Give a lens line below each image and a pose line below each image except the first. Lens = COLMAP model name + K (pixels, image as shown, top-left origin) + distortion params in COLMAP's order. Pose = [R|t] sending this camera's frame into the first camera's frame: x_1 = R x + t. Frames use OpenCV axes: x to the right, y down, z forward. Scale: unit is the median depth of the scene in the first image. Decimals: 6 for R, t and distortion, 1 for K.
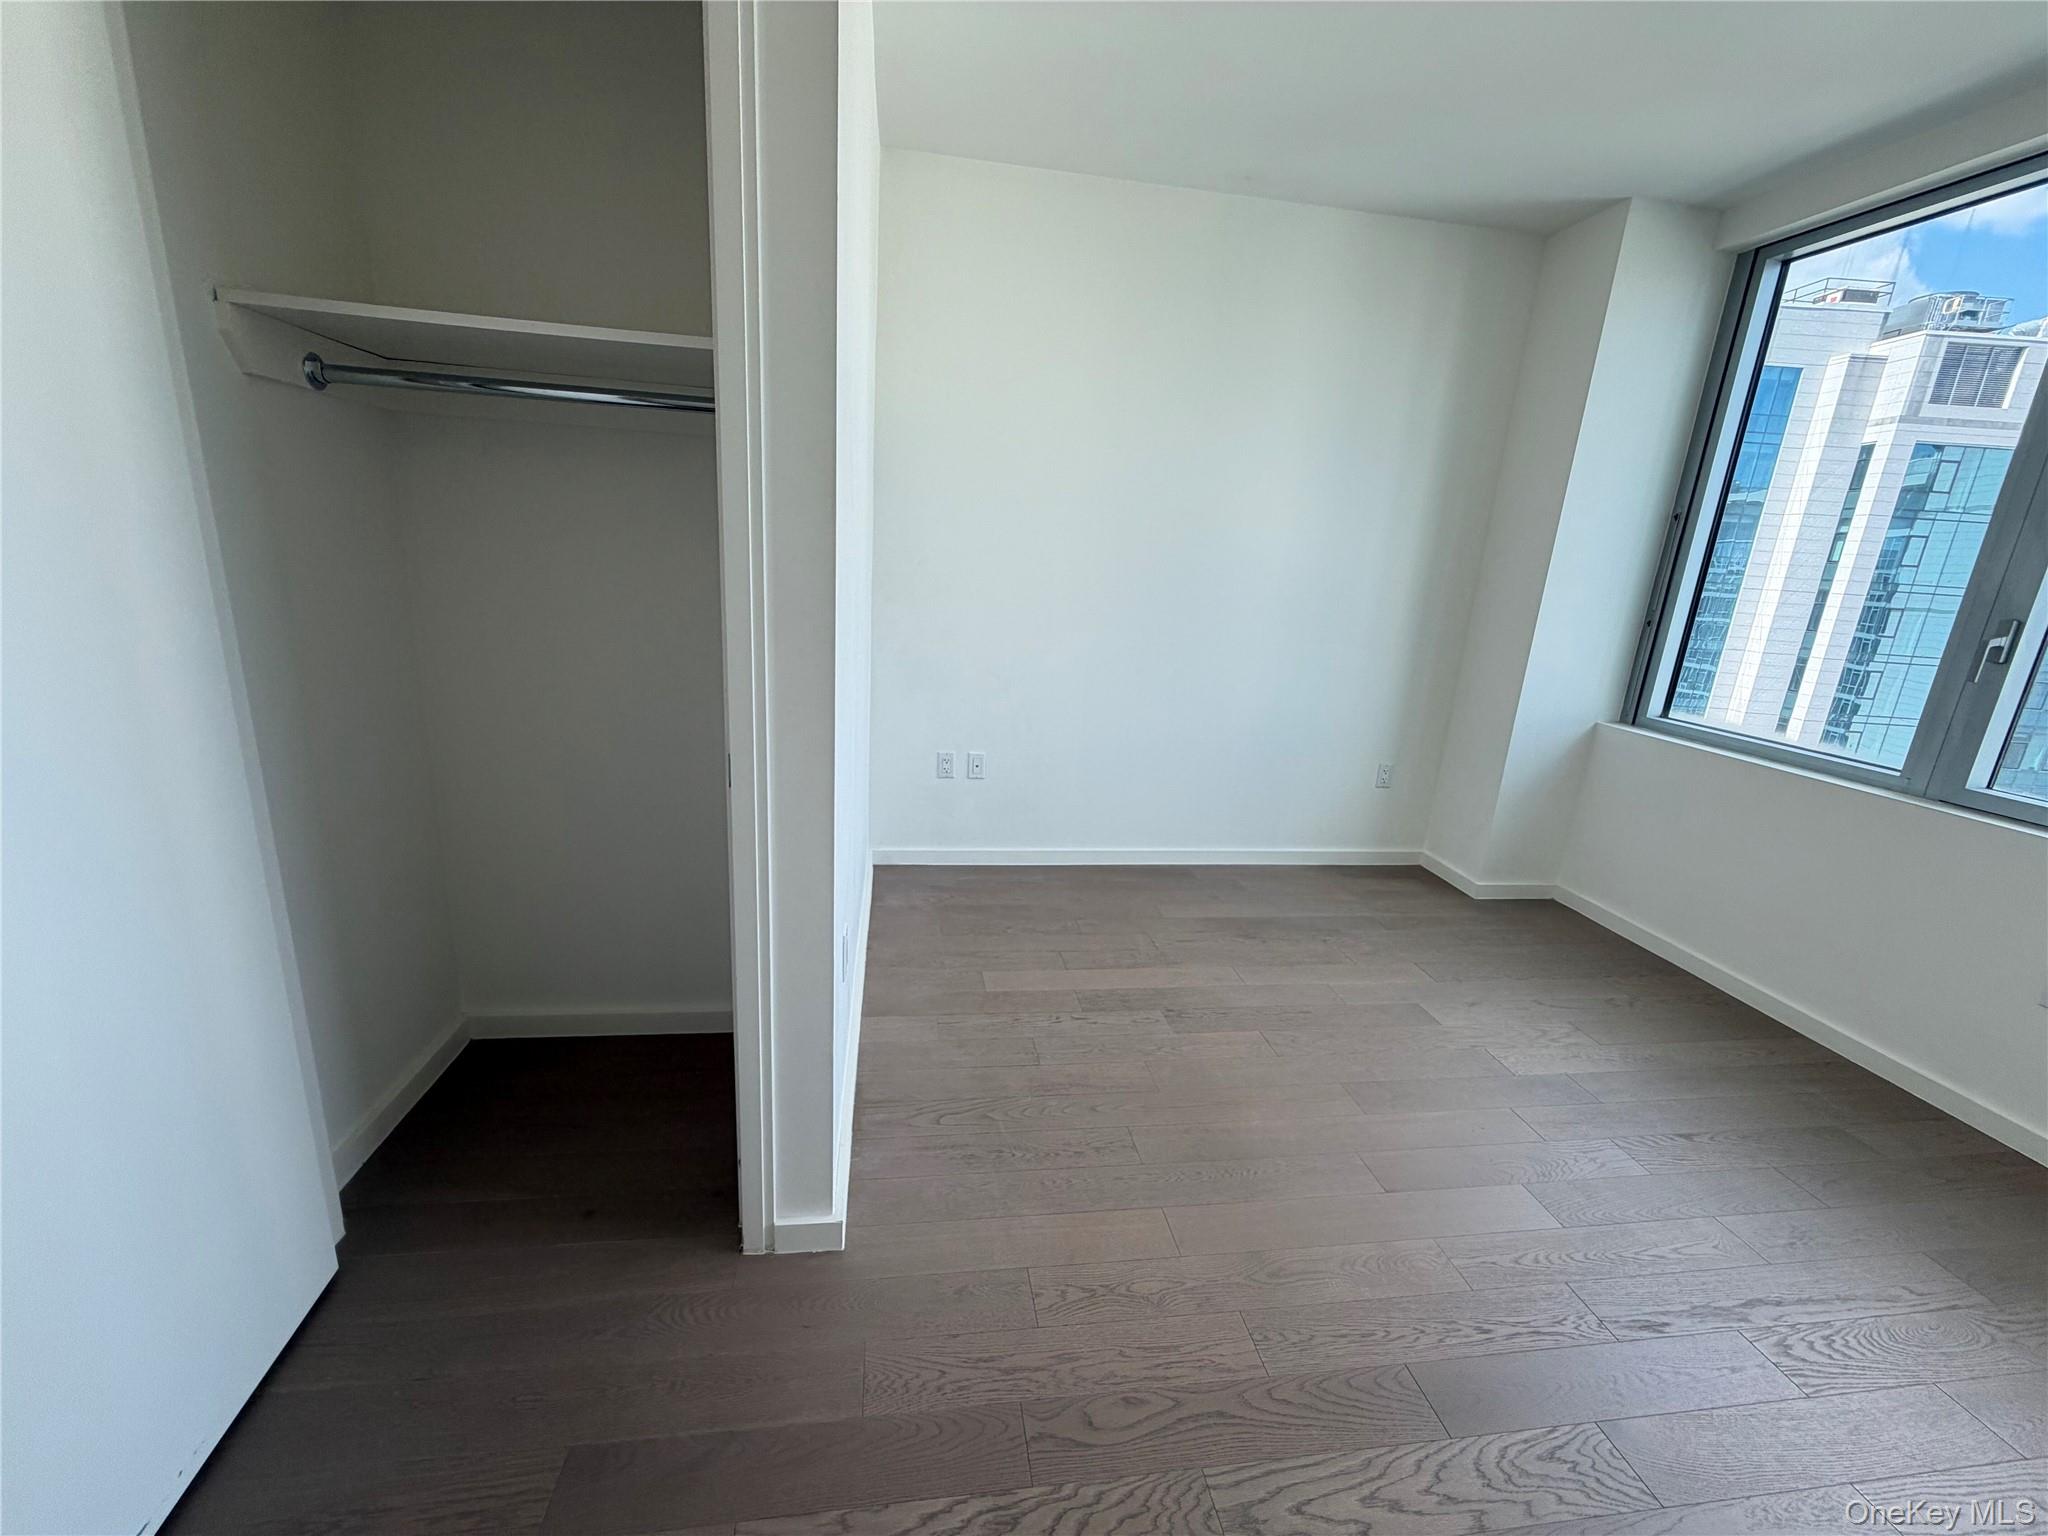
lens RADIAL K [[818.3, 0, 1013.0], [0, 818.3, 764.4], [0, 0, 1]] dist [0.001696, -0.000249]
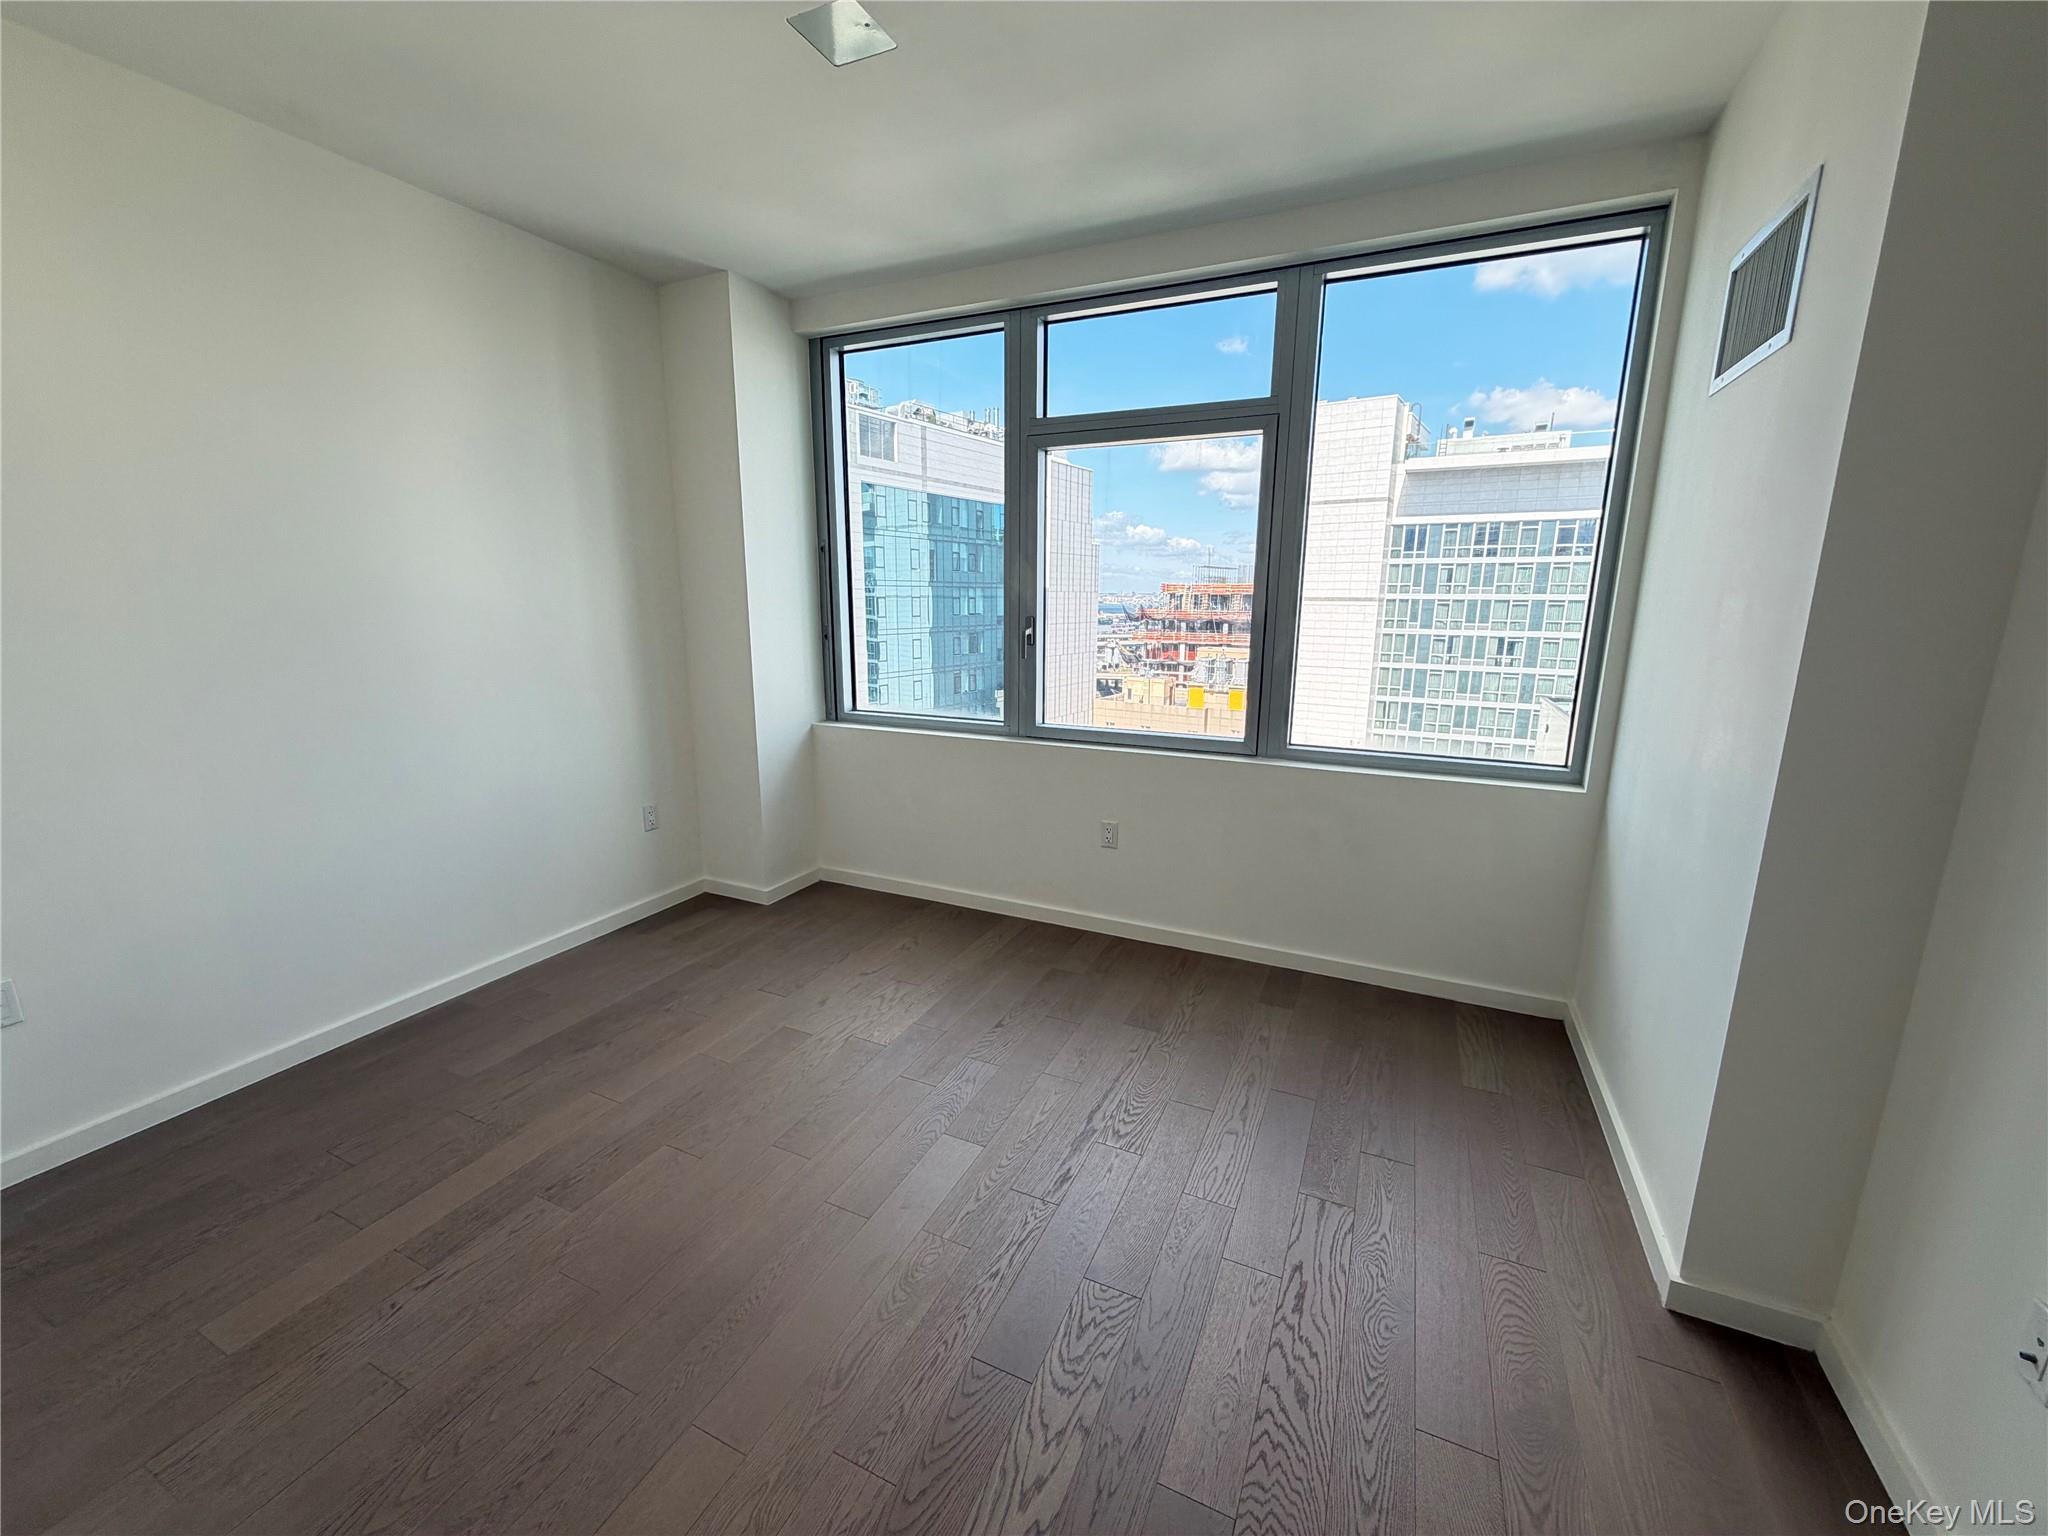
lens RADIAL K [[818.3, 0, 1017.2], [0, 818.3, 765.4], [0, 0, 1]] dist [0.001696, -0.000249]
pose [[0.549966, -0.228759, 0.803248, -0.089196], [0.240577, 0.964385, 0.109931, -0.062162], [-0.799787, 0.132785, 0.585413, 0.110507]]
